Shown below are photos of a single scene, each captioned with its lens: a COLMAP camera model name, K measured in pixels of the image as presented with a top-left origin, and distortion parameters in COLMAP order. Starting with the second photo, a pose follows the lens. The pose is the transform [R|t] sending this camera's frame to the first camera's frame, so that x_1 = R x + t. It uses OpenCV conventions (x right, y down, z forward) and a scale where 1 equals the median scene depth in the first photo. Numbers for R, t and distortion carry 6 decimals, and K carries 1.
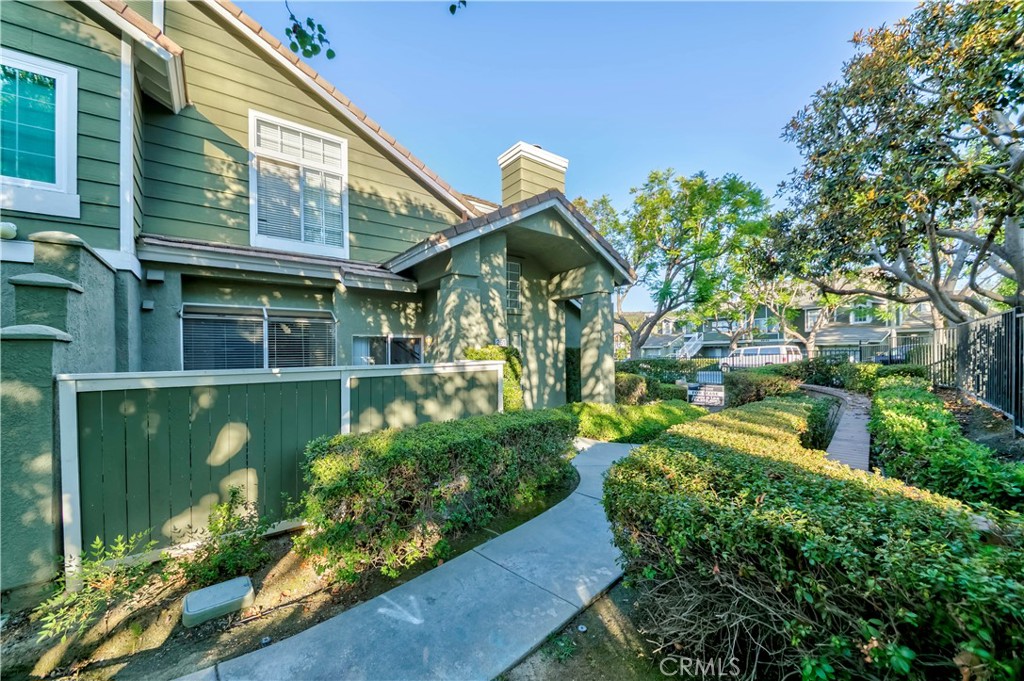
lens RADIAL K [[379.7, 0, 510.8], [0, 379.7, 353.3], [0, 0, 1]] dist [-0.028996, -0.000050]
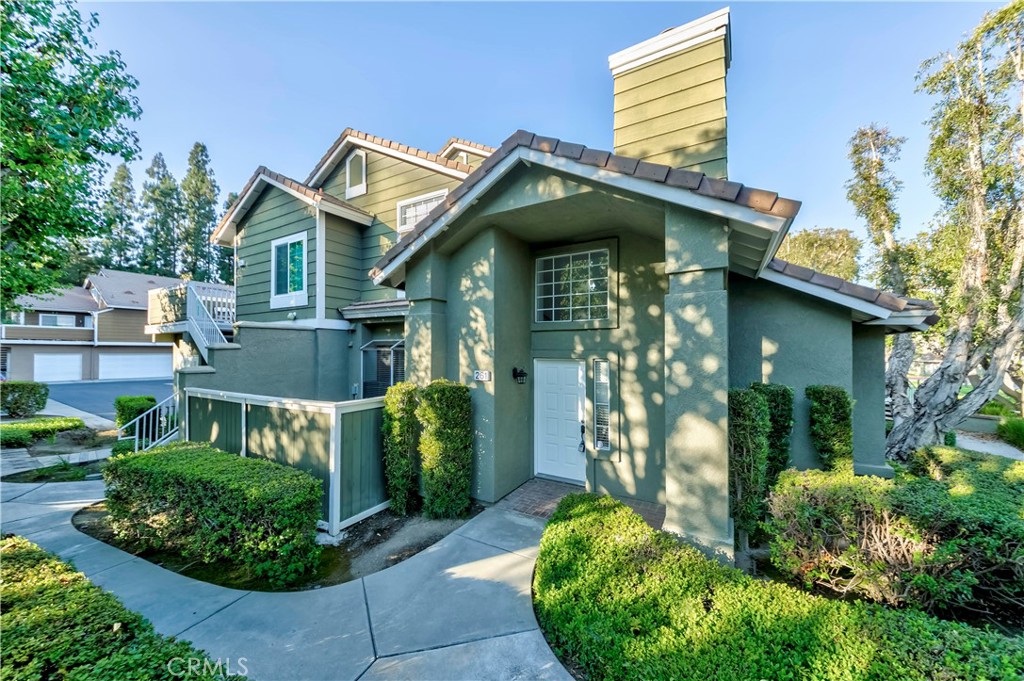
lens RADIAL K [[363.0, 0, 512.0], [0, 363.0, 340.5], [0, 0, 1]] dist [0.000105, -0.000096]
pose [[0.371023, -0.018607, -0.928437, 0.674043], [-0.012049, 0.999619, -0.024849, -0.083726], [0.928546, 0.020406, 0.370657, 0.798308]]
